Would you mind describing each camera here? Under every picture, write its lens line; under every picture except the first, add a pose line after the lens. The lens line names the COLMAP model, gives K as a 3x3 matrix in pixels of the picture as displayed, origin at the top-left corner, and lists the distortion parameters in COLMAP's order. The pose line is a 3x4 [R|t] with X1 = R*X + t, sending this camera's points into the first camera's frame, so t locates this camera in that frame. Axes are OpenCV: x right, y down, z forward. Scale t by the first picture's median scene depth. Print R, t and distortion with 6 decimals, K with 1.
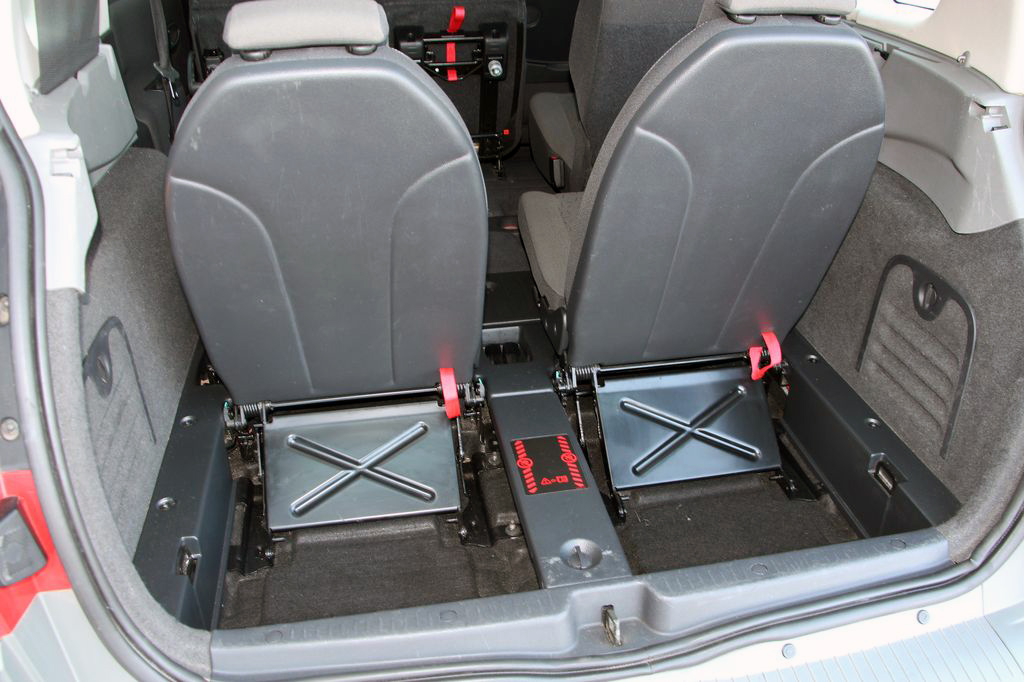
lens RADIAL K [[845.4, 0, 526.5], [0, 845.4, 343.6], [0, 0, 1]] dist [-0.167642, 0.135738]
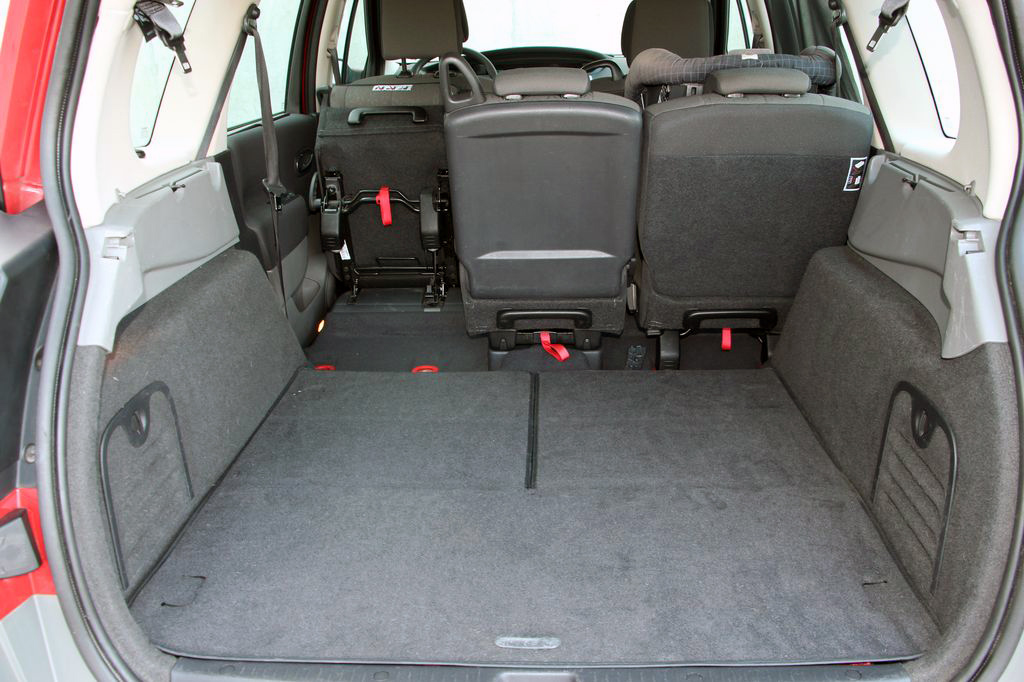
lens RADIAL K [[845.4, 0, 523.9], [0, 845.4, 345.8], [0, 0, 1]] dist [-0.167642, 0.135738]
pose [[0.975384, 0.059793, -0.212251, 0.247665], [-0.091653, 0.985383, -0.143595, 0.037016], [0.200562, 0.159514, 0.966608, -0.051935]]
